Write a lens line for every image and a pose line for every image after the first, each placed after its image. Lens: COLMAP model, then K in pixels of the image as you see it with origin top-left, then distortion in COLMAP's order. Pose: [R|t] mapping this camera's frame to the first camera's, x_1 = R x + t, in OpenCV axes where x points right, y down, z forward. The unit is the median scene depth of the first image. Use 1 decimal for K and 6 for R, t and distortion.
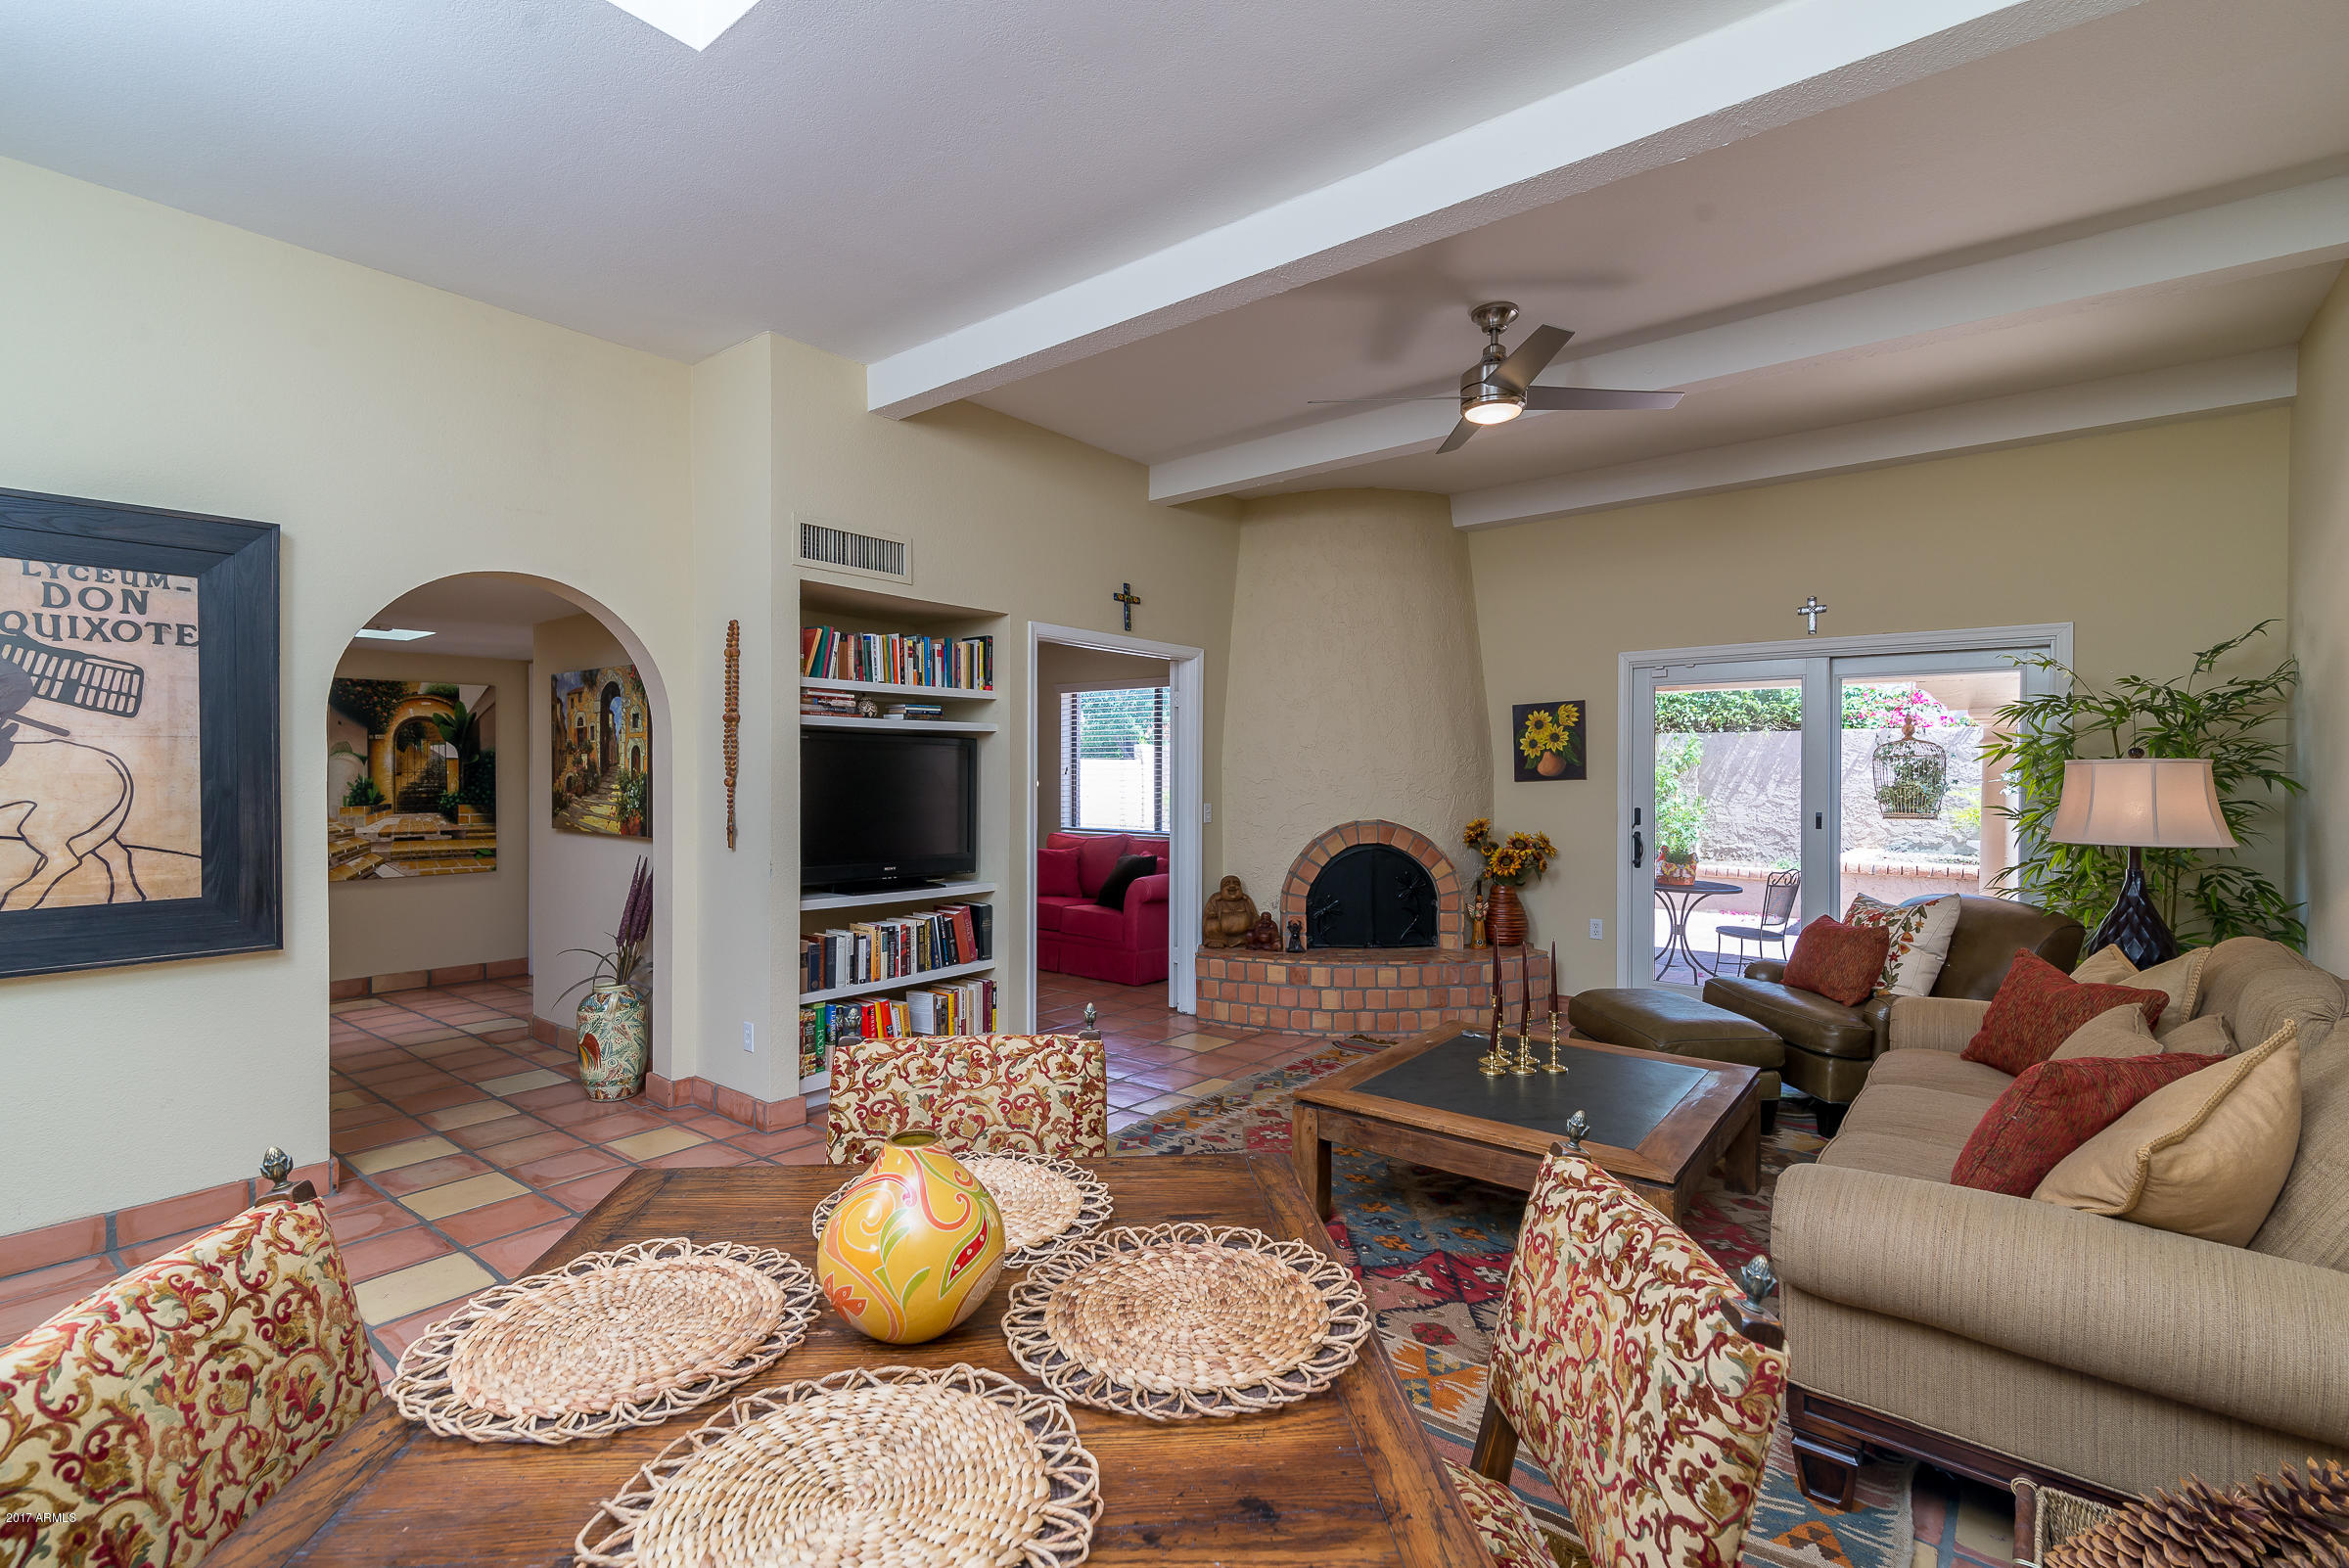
lens RADIAL K [[1058.0, 0, 1172.8], [0, 1058.0, 780.1], [0, 0, 1]] dist [0.002480, 0.000085]
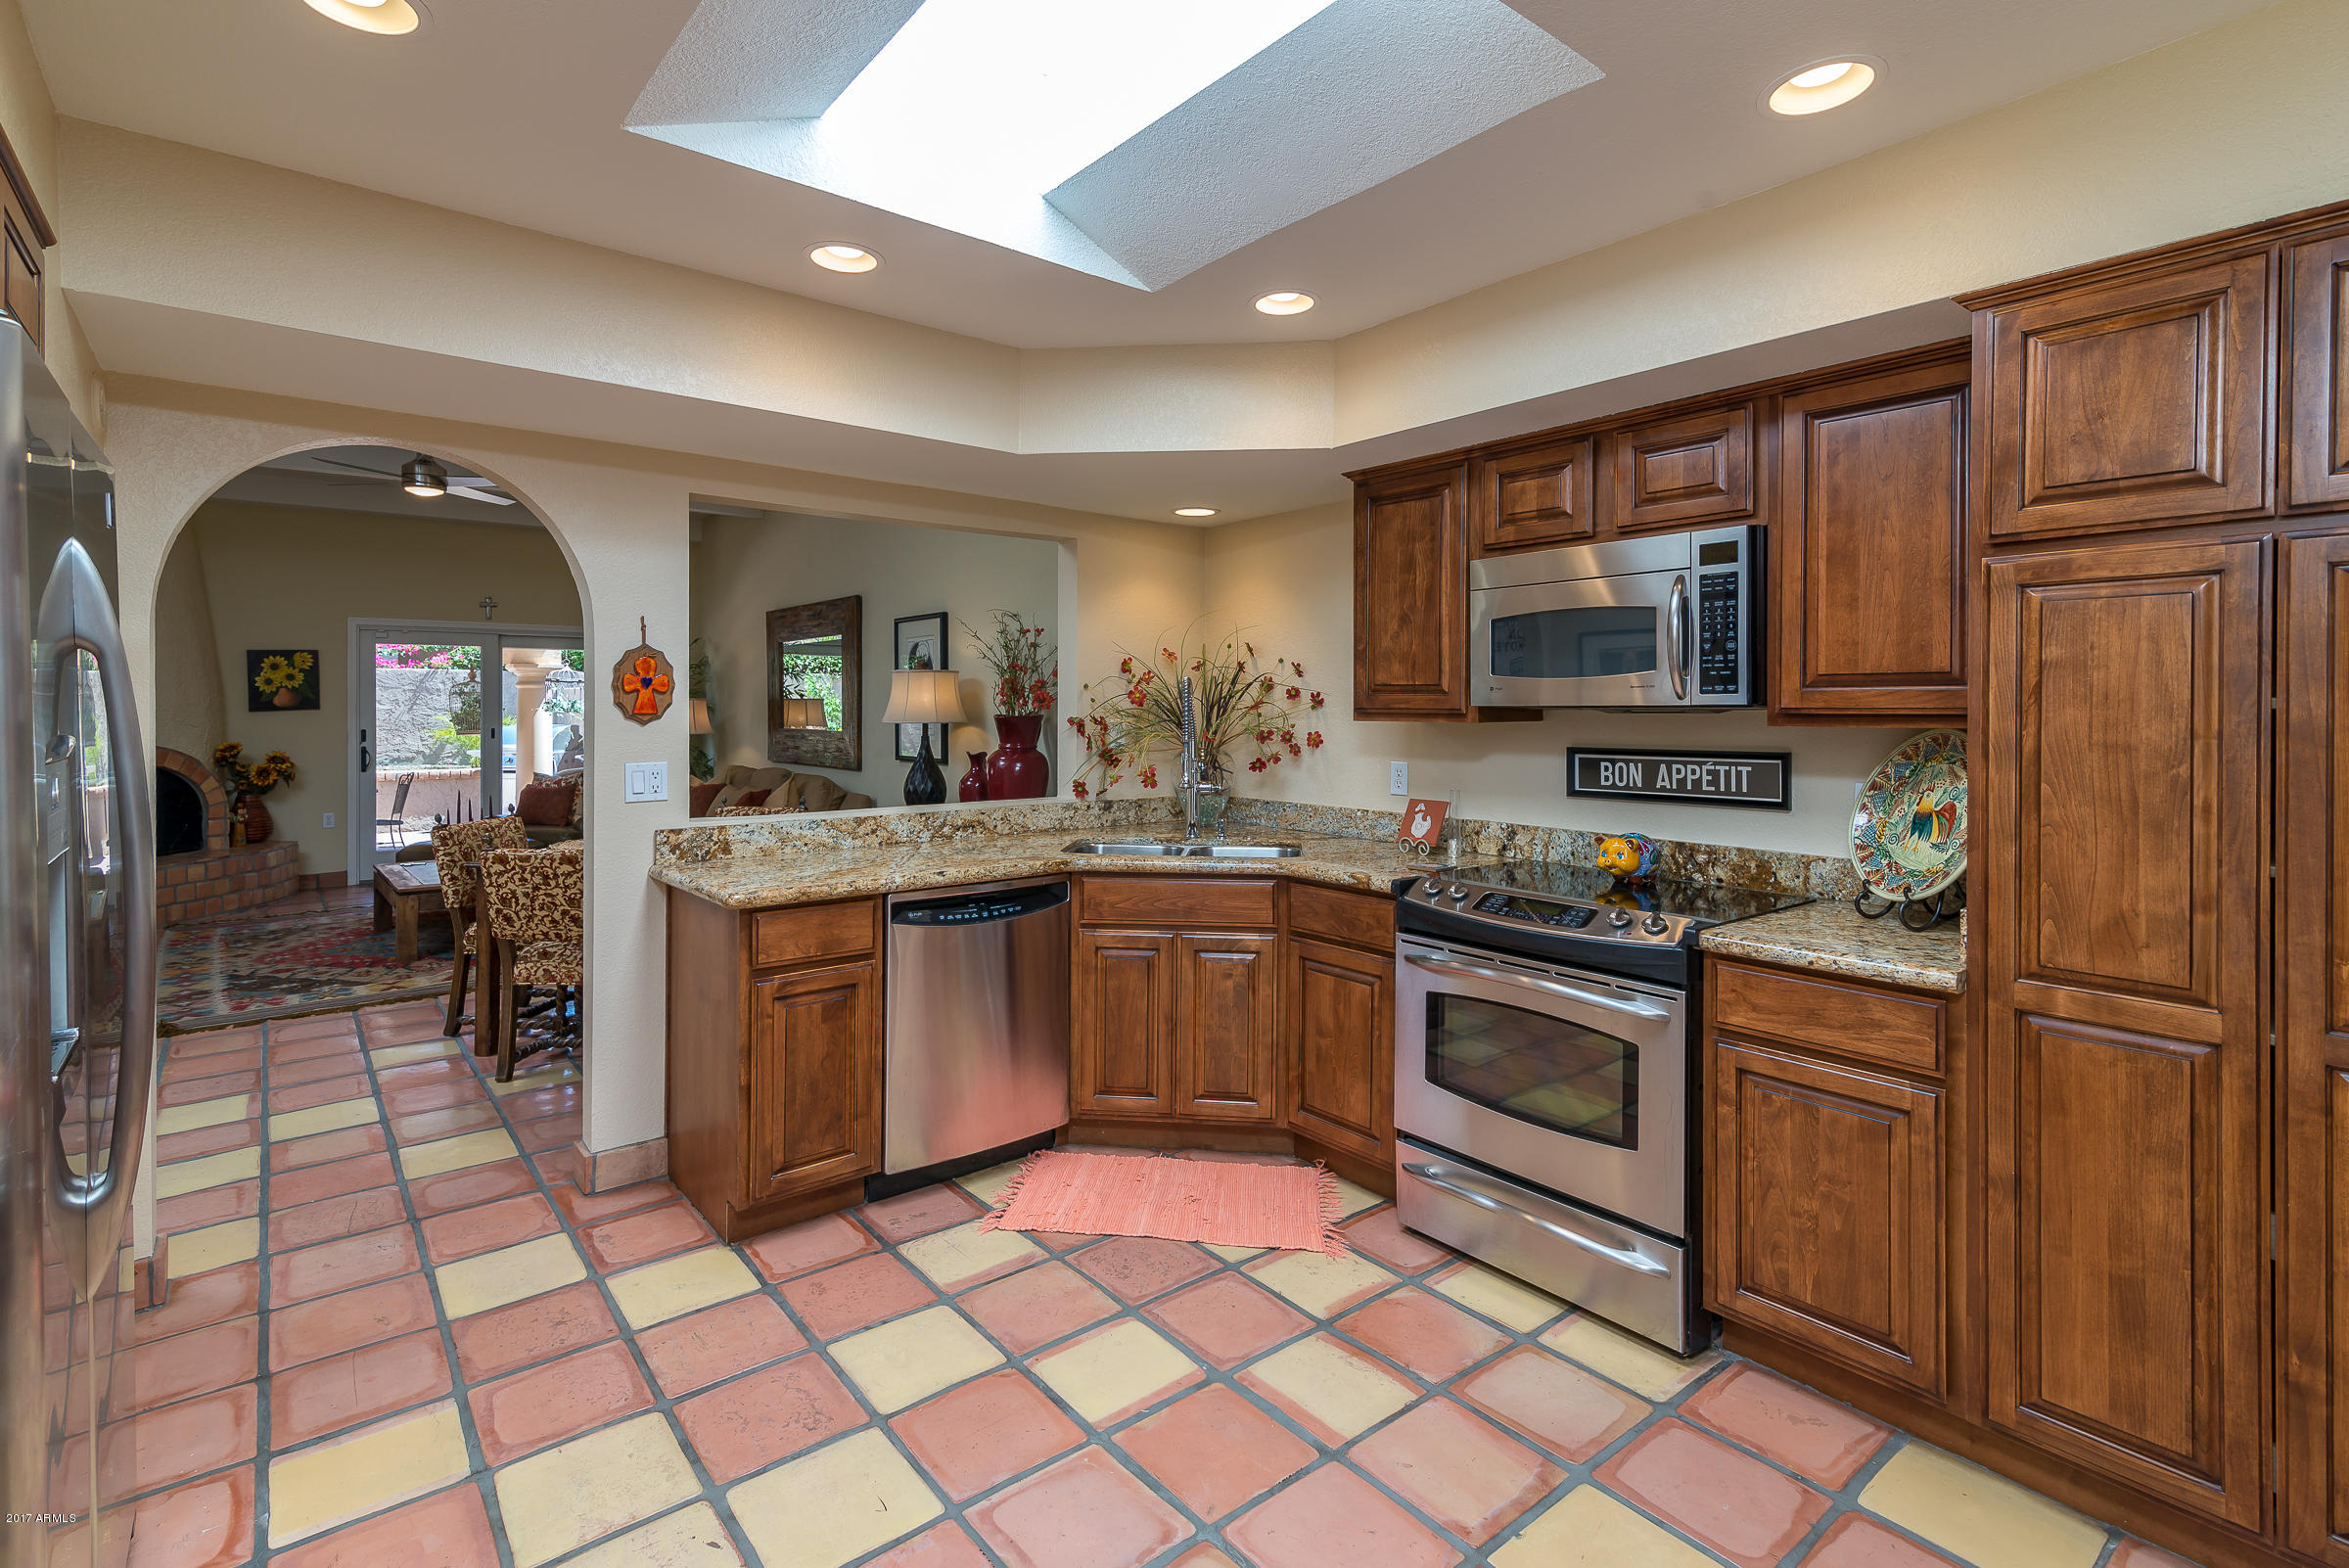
lens RADIAL K [[1090.0, 0, 1140.4], [0, 1090.0, 706.5], [0, 0, 1]] dist [0.013264, -0.000462]
pose [[0.224923, -0.005182, 0.974363, -0.744484], [0.006365, 0.999972, 0.003849, -0.003046], [-0.974356, 0.005336, 0.224950, -0.328337]]
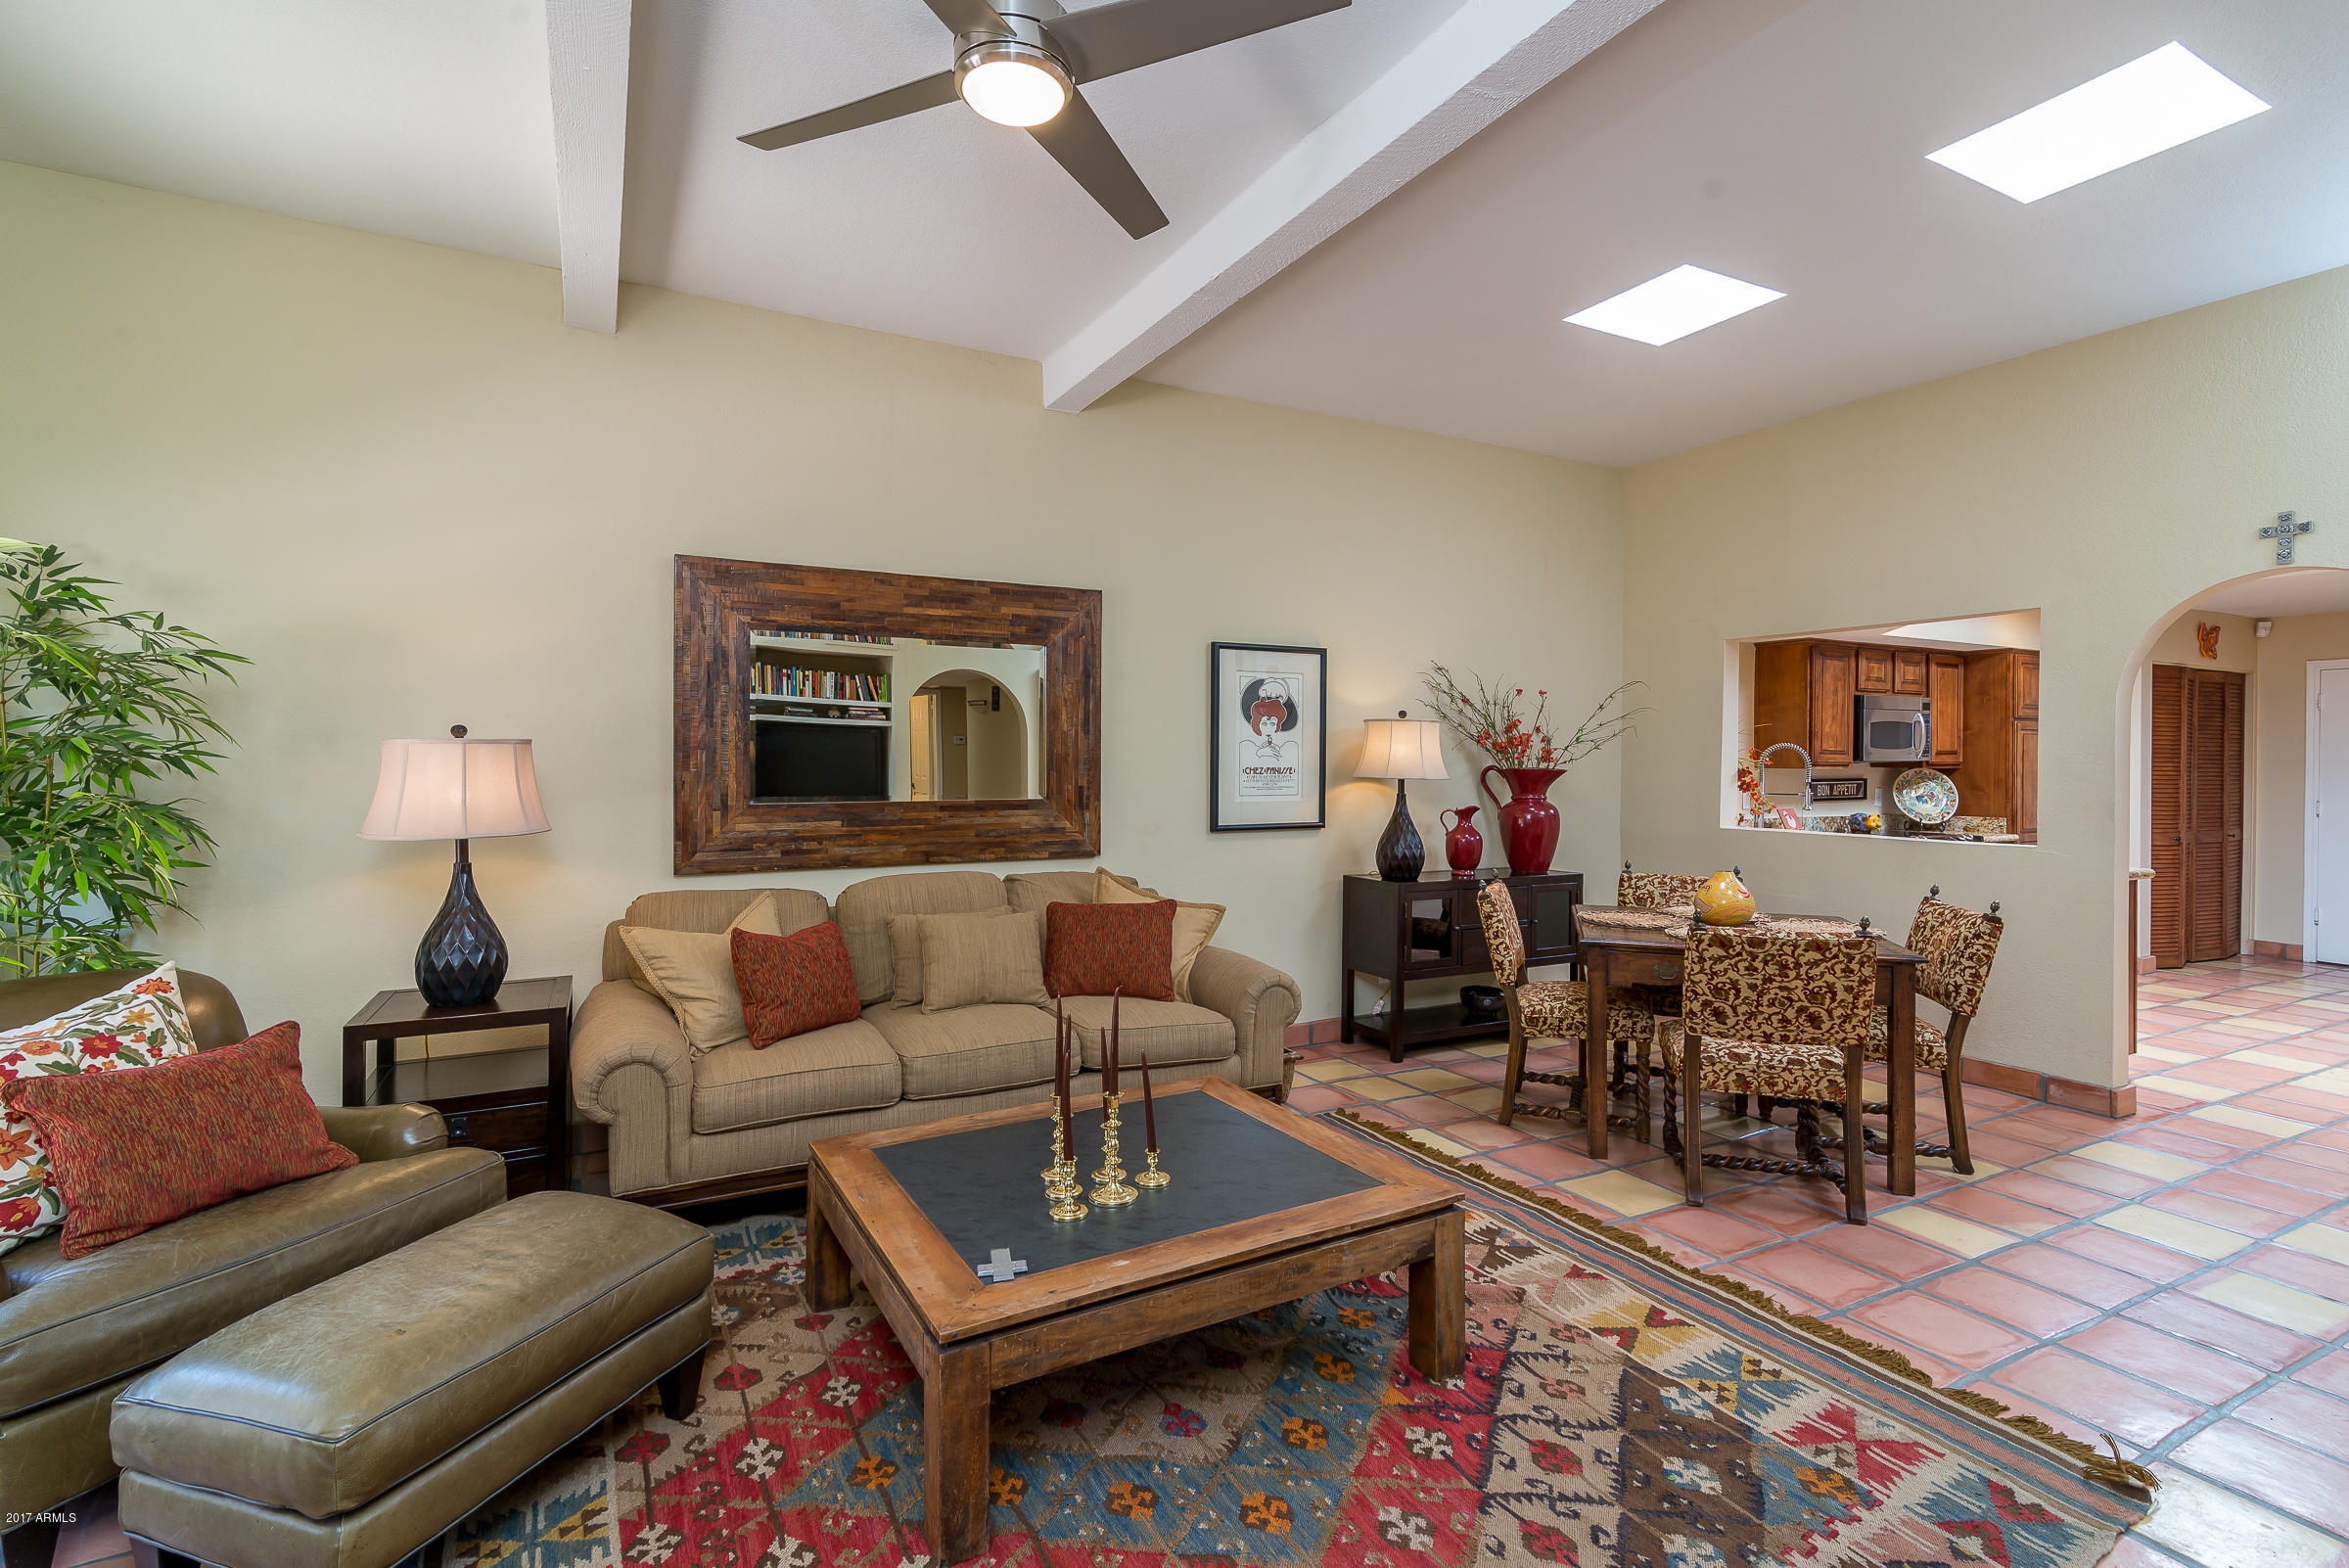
lens RADIAL K [[1093.6, 0, 1167.7], [0, 1093.6, 764.3], [0, 0, 1]] dist [0.014173, -0.000114]
pose [[-0.920835, -0.010759, 0.389803, 0.026210], [-0.005686, 0.999884, 0.014165, -0.009041], [-0.389910, 0.010827, -0.920789, 1.003734]]
